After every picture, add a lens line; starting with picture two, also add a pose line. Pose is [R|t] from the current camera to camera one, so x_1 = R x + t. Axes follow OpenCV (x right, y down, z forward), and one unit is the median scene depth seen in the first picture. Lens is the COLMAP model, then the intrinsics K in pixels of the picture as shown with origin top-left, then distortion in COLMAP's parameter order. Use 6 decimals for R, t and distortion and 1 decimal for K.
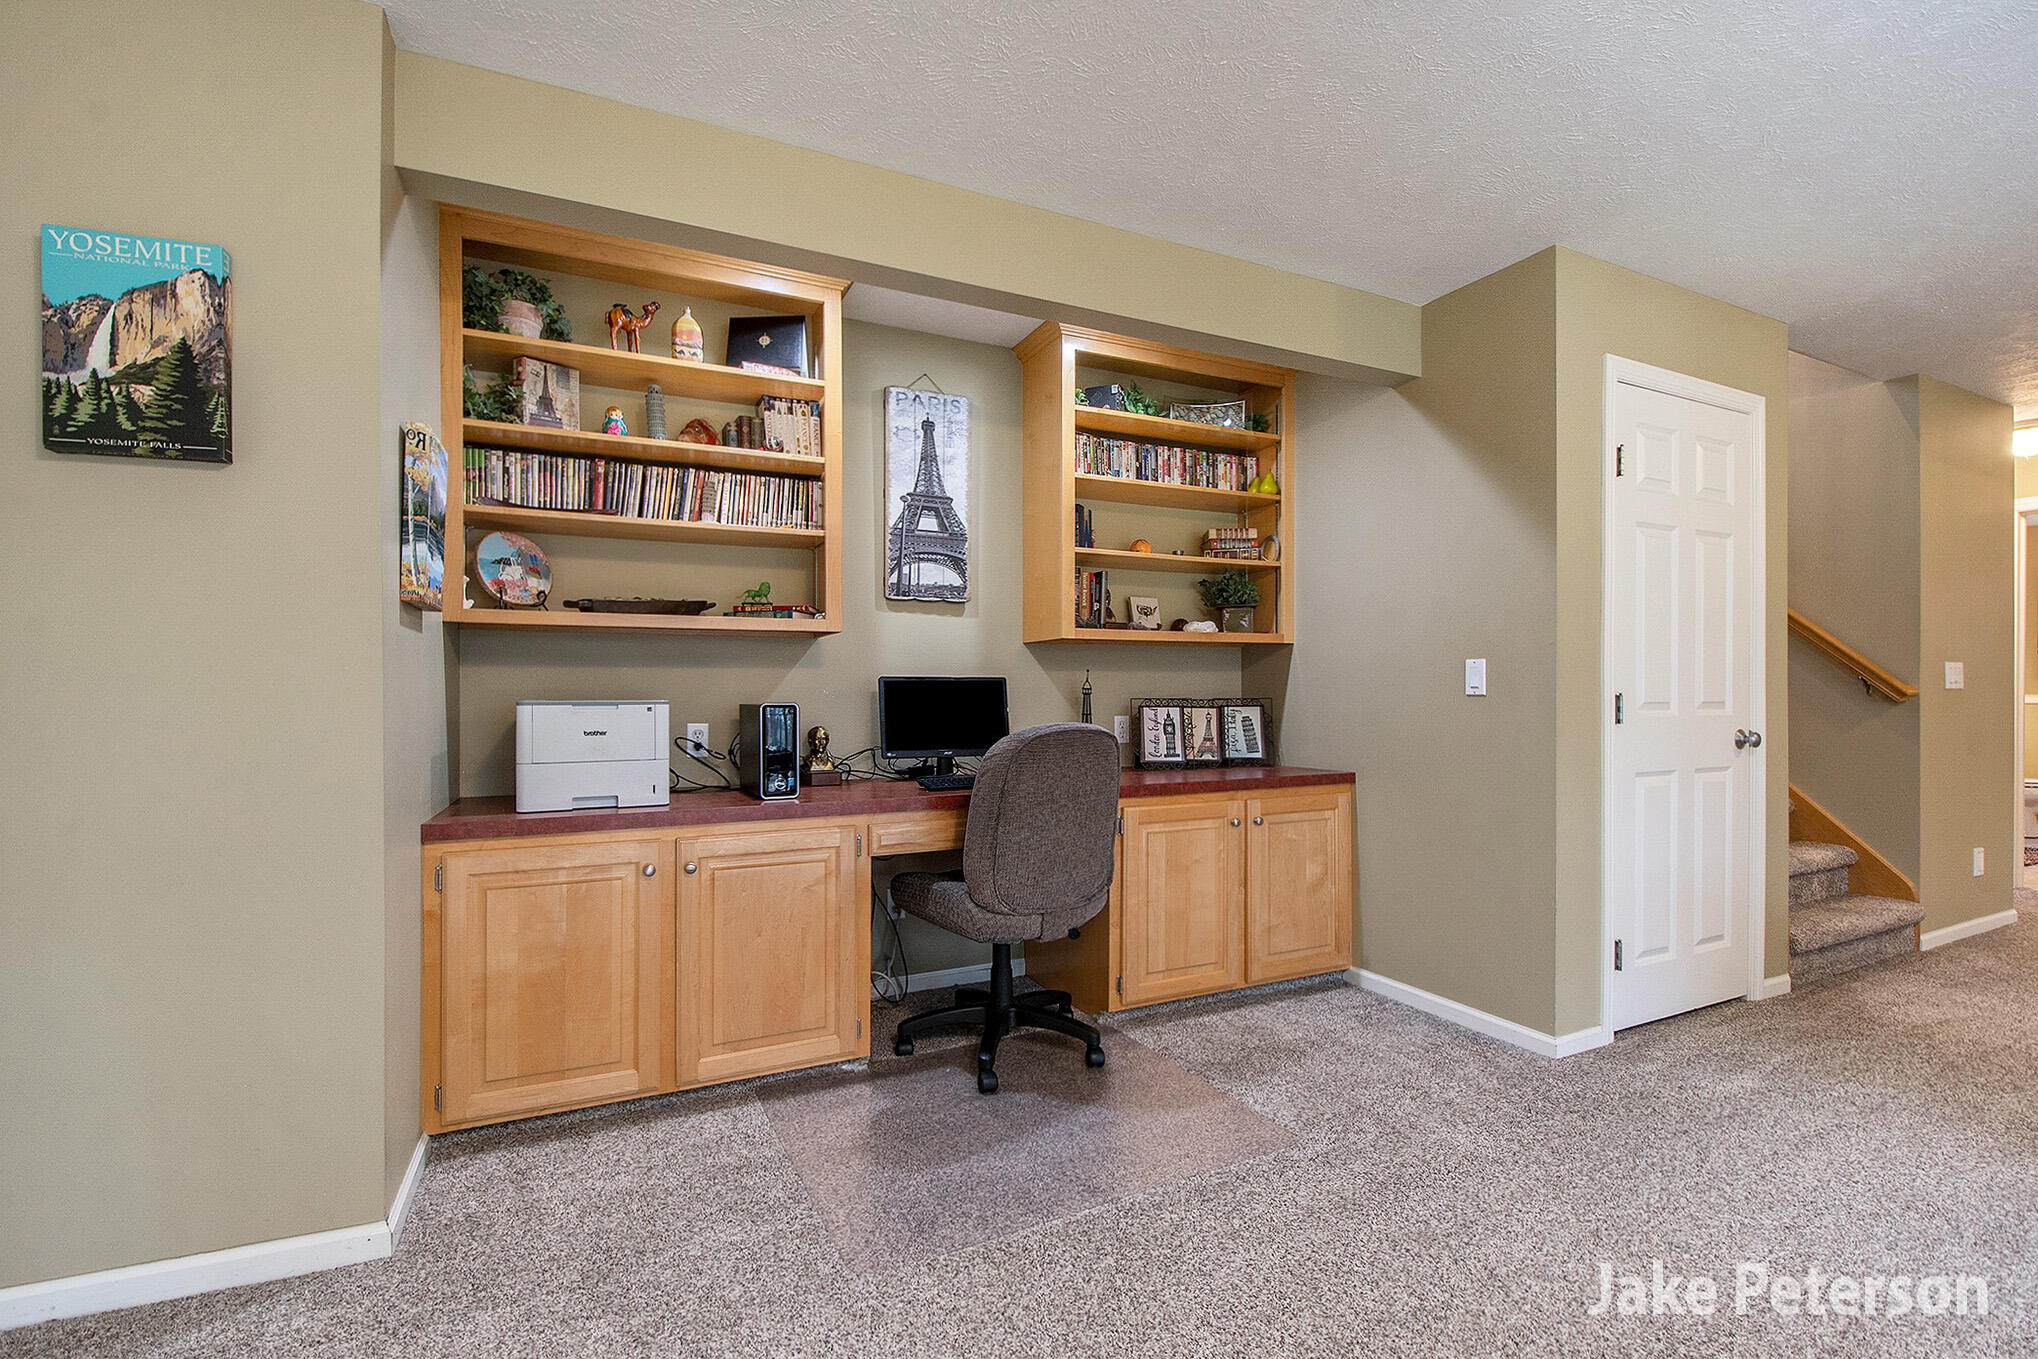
lens RADIAL K [[912.8, 0, 1019.4], [0, 912.8, 694.2], [0, 0, 1]] dist [0.000900, -0.008902]
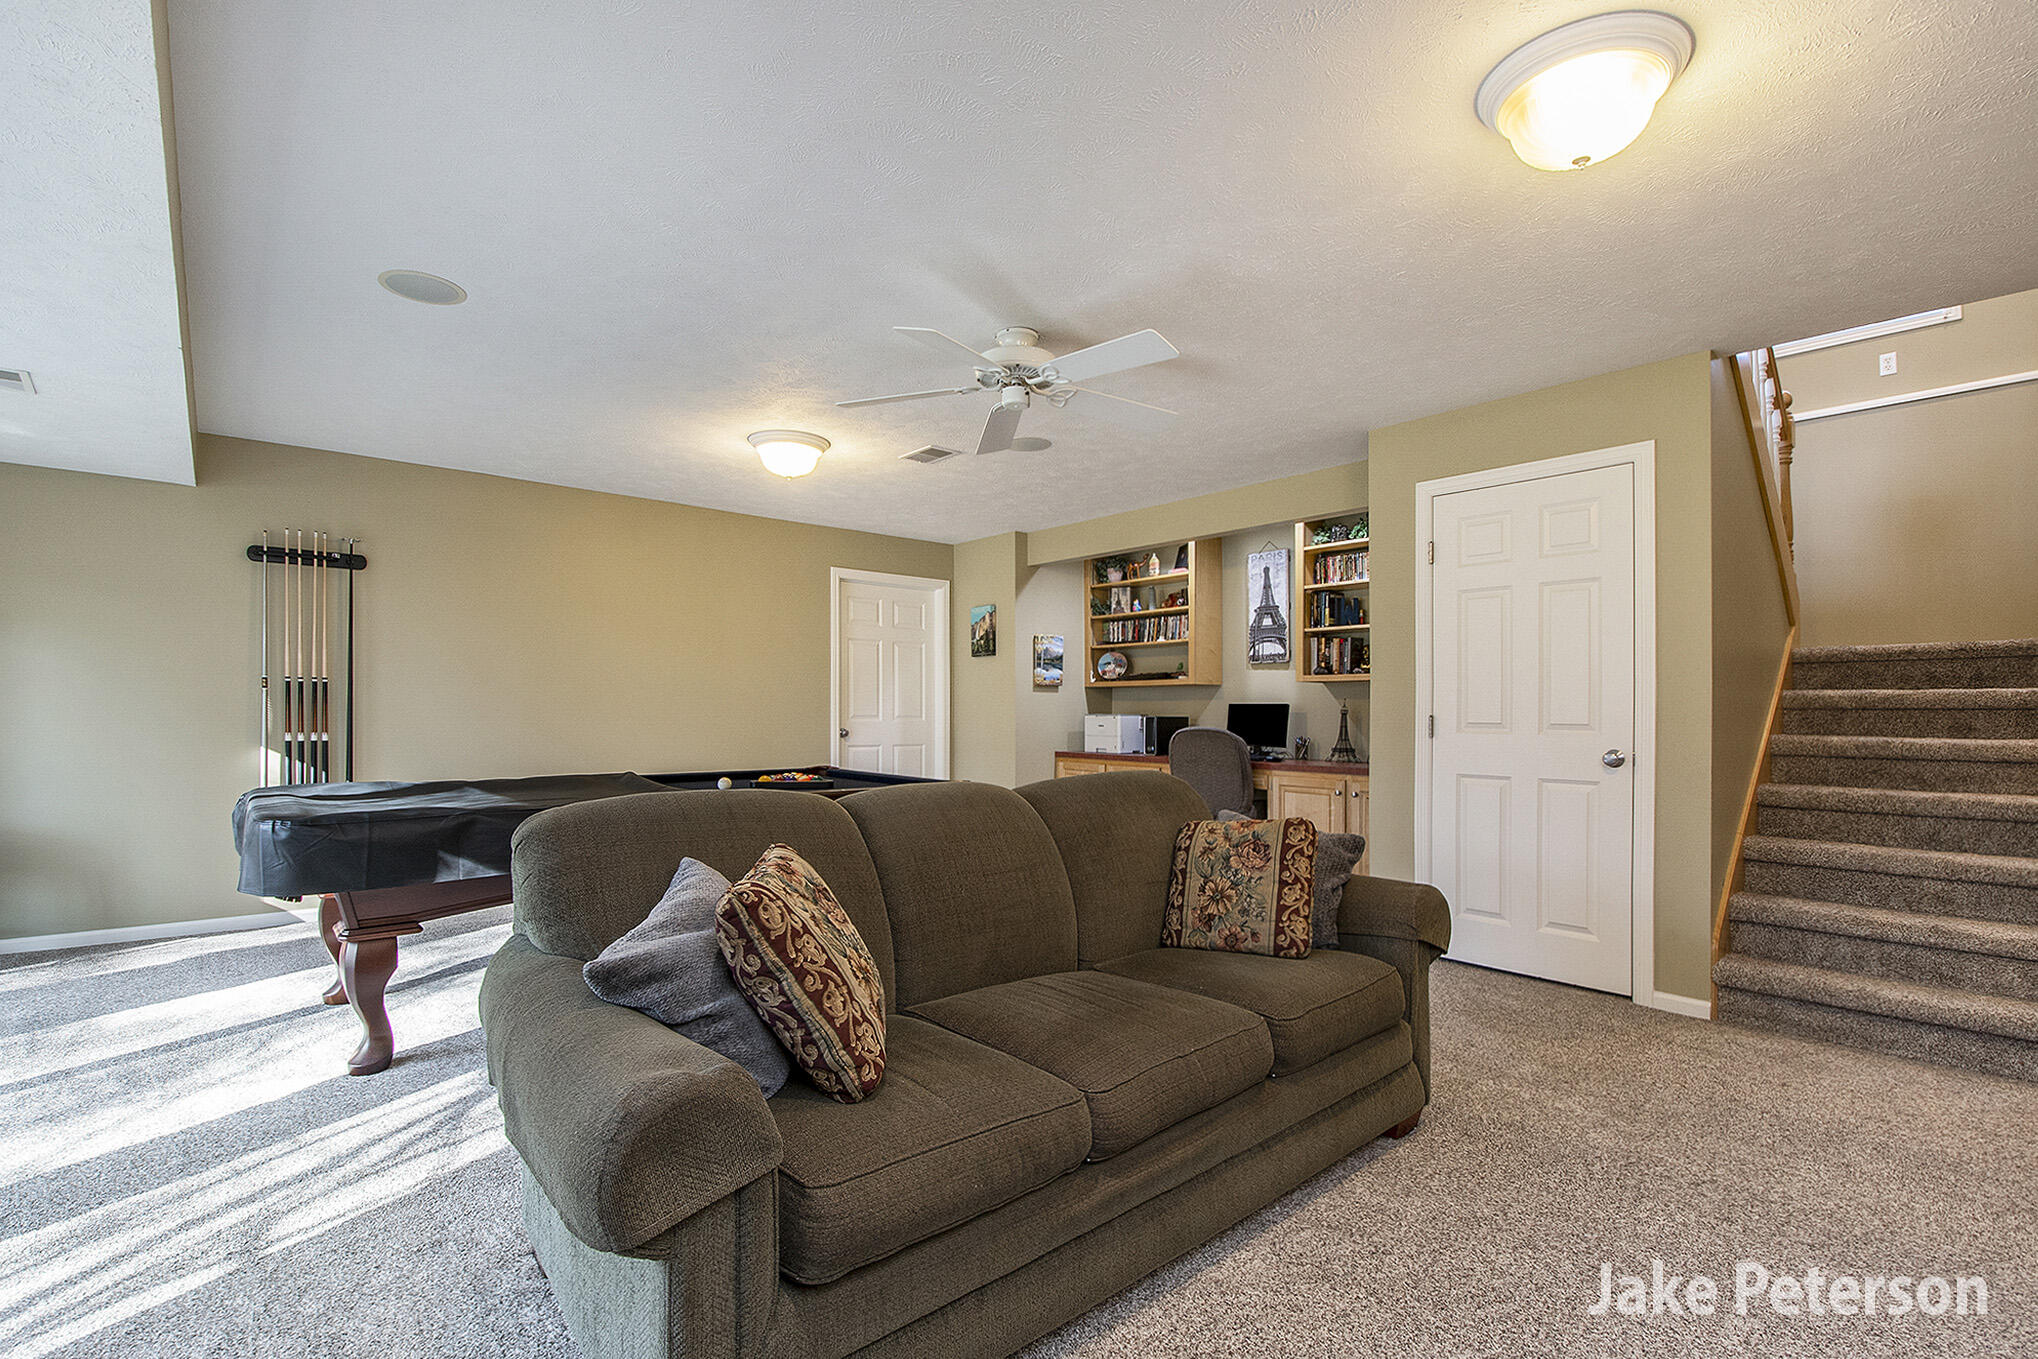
lens RADIAL K [[912.8, 0, 1013.4], [0, 912.8, 696.2], [0, 0, 1]] dist [0.000900, -0.008902]
pose [[0.259960, -0.007413, -0.965591, 1.608112], [0.002984, 0.999972, -0.006873, -0.021740], [0.965615, -0.001095, 0.259975, 0.002498]]
